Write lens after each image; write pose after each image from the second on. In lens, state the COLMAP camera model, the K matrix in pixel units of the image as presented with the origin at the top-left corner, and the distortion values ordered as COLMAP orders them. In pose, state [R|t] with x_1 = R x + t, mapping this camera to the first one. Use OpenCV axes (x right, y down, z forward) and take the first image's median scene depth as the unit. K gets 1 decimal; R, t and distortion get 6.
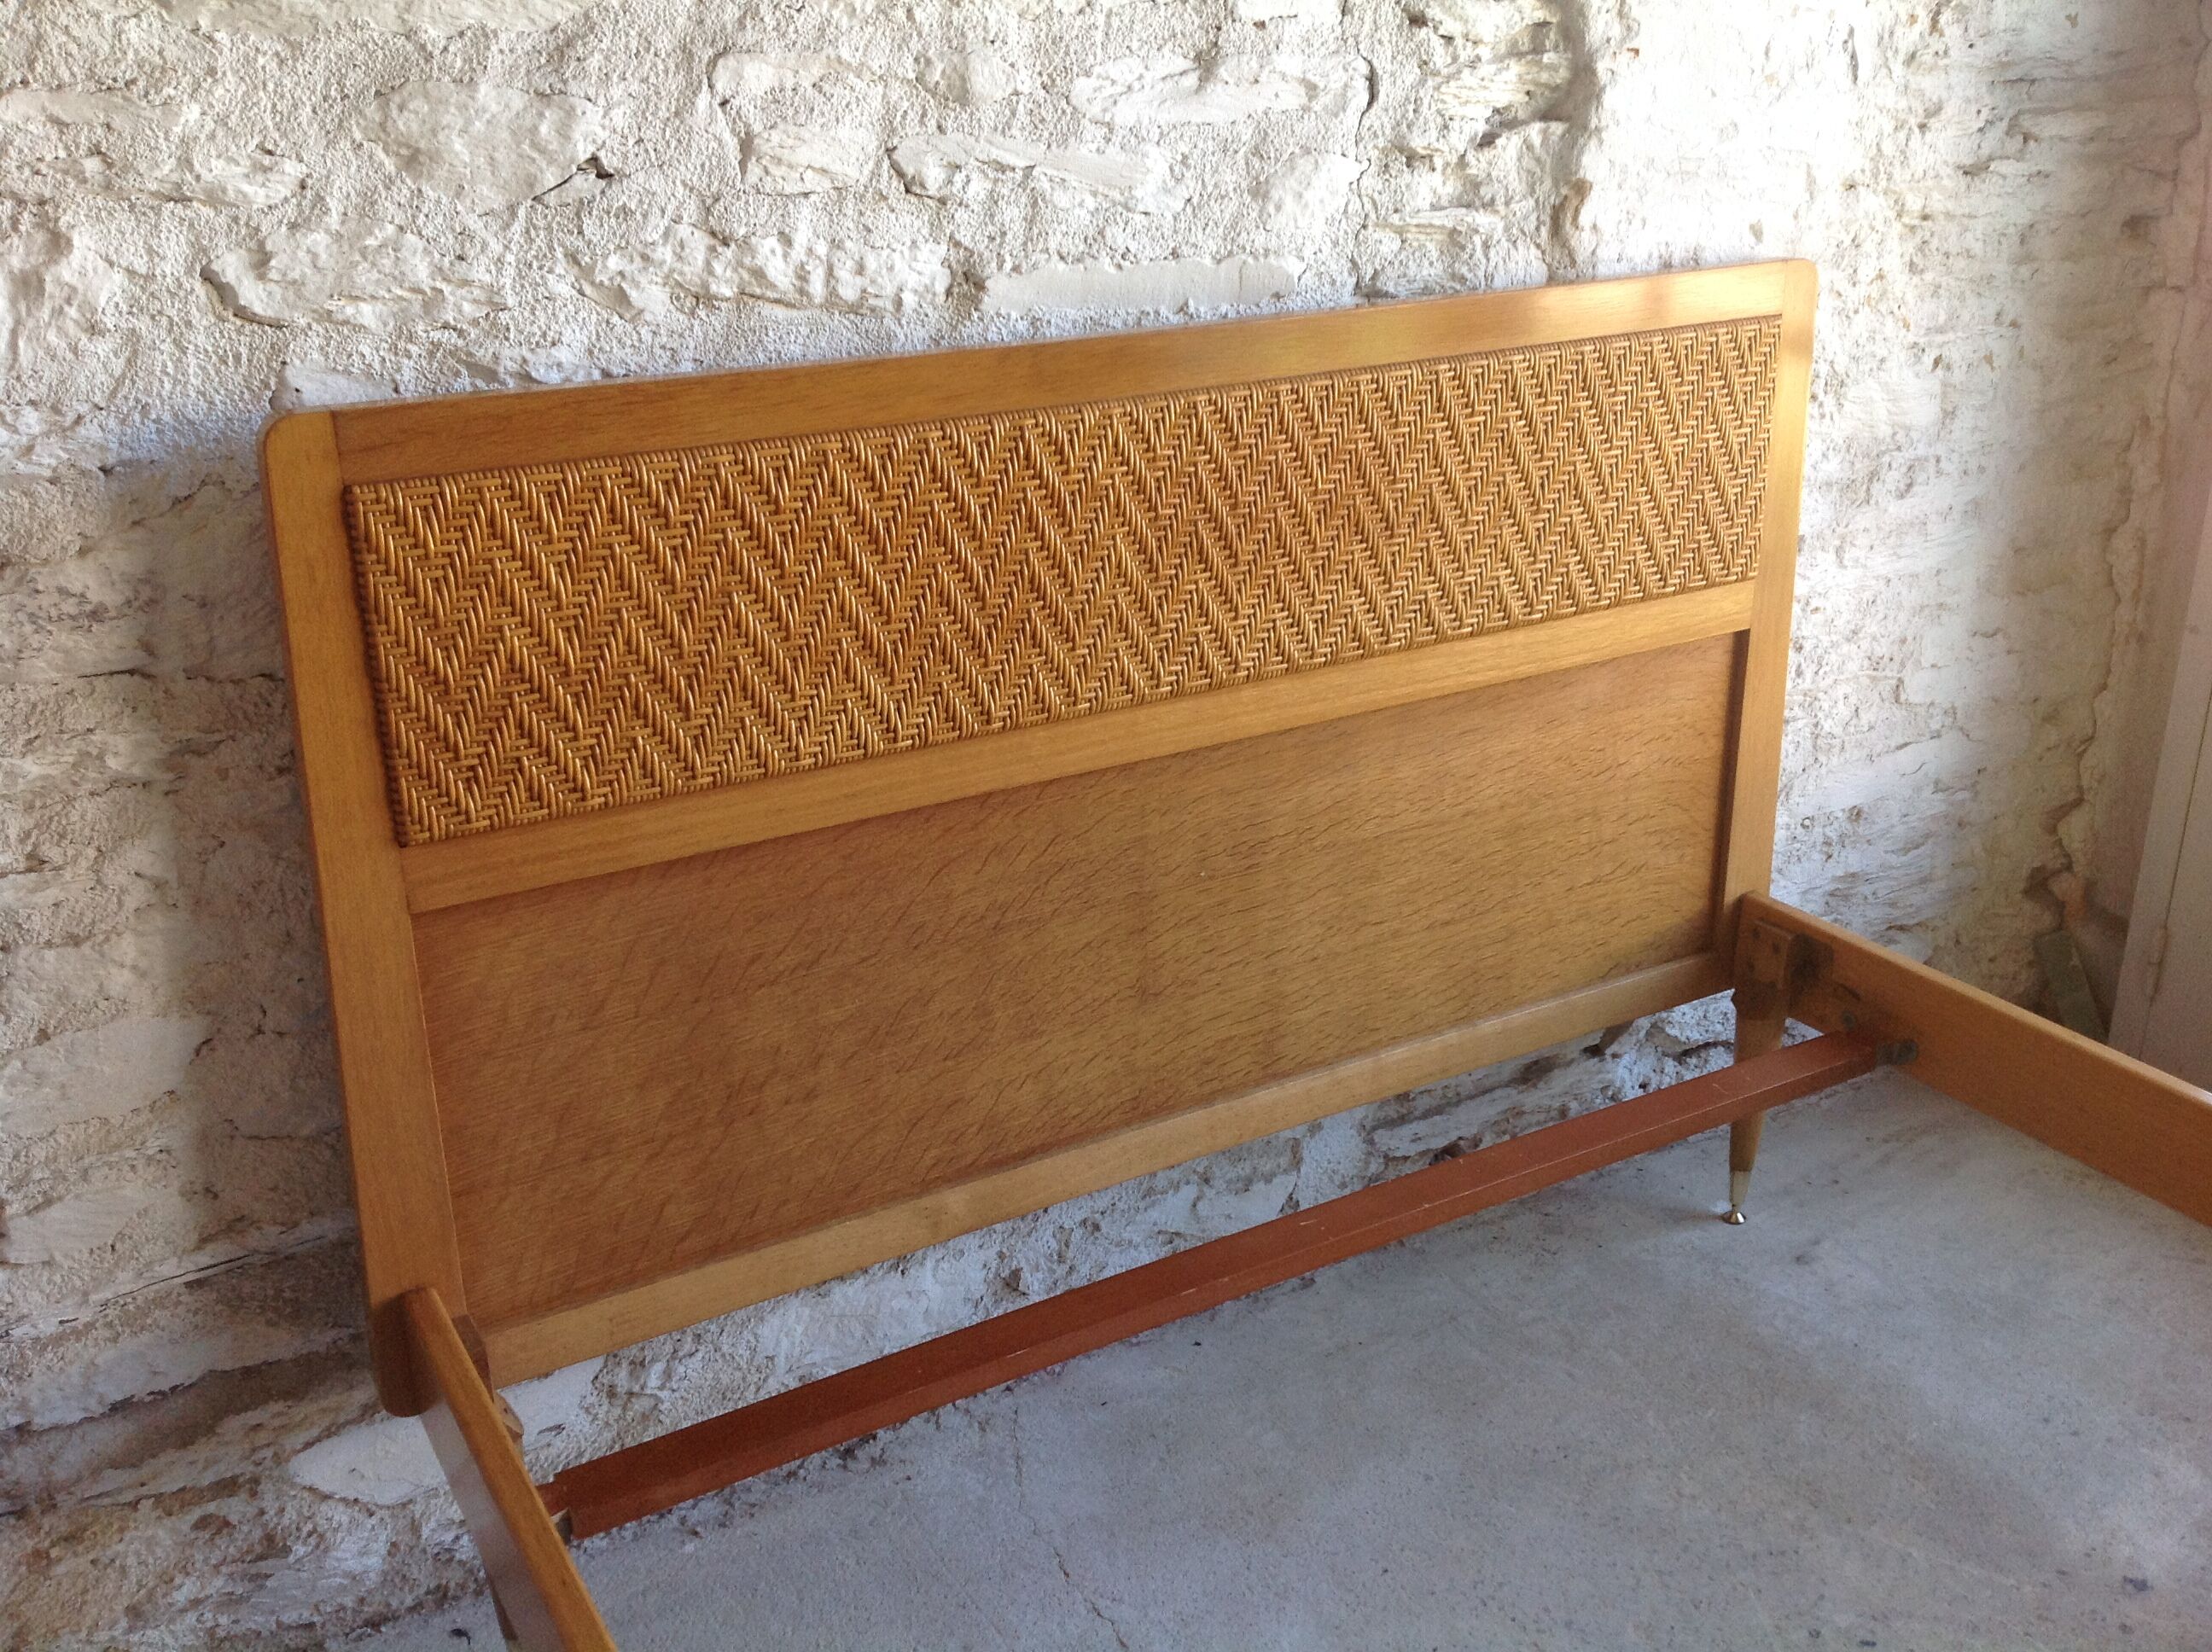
lens RADIAL K [[2116.5, 0, 1106.0], [0, 2116.5, 826.0], [0, 0, 1]] dist [0.113094, -0.229442]
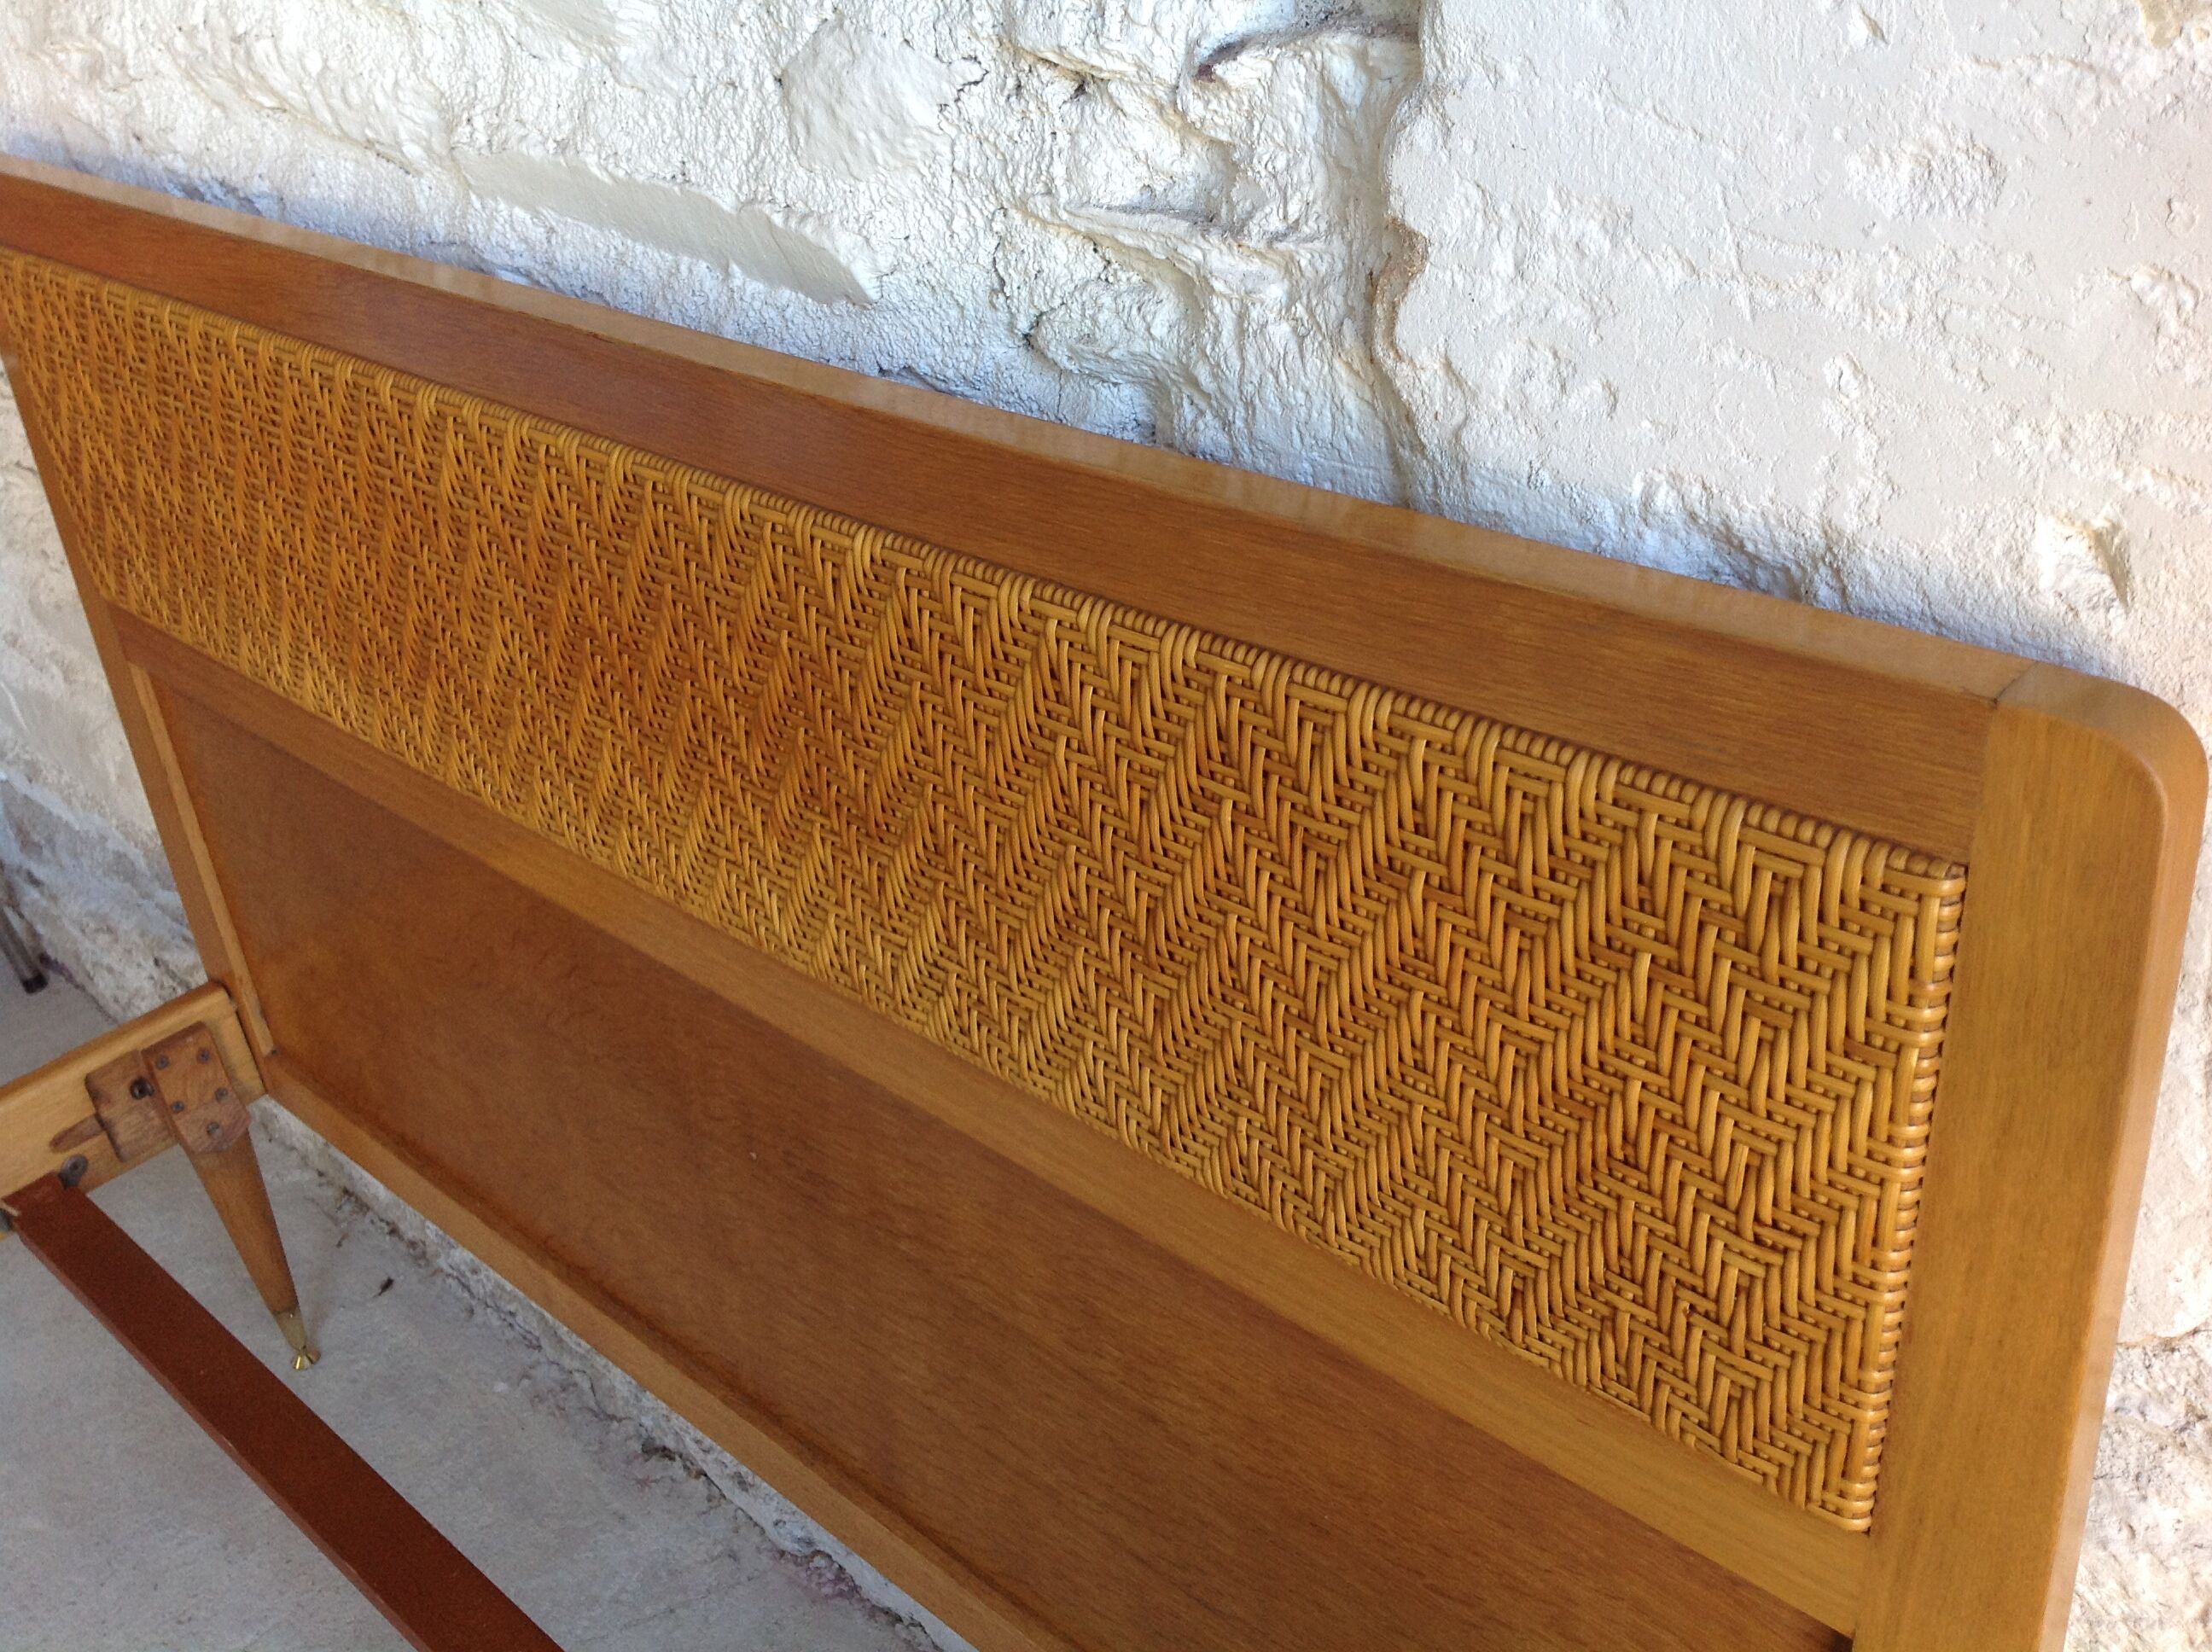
lens RADIAL K [[2116.5, 0, 1106.0], [0, 2116.5, 826.0], [0, 0, 1]] dist [0.113094, -0.229442]
pose [[0.265526, 0.487949, -0.831506, 0.547119], [-0.263279, 0.866382, 0.424342, -0.354240], [0.927459, 0.106244, 0.358514, 0.849721]]
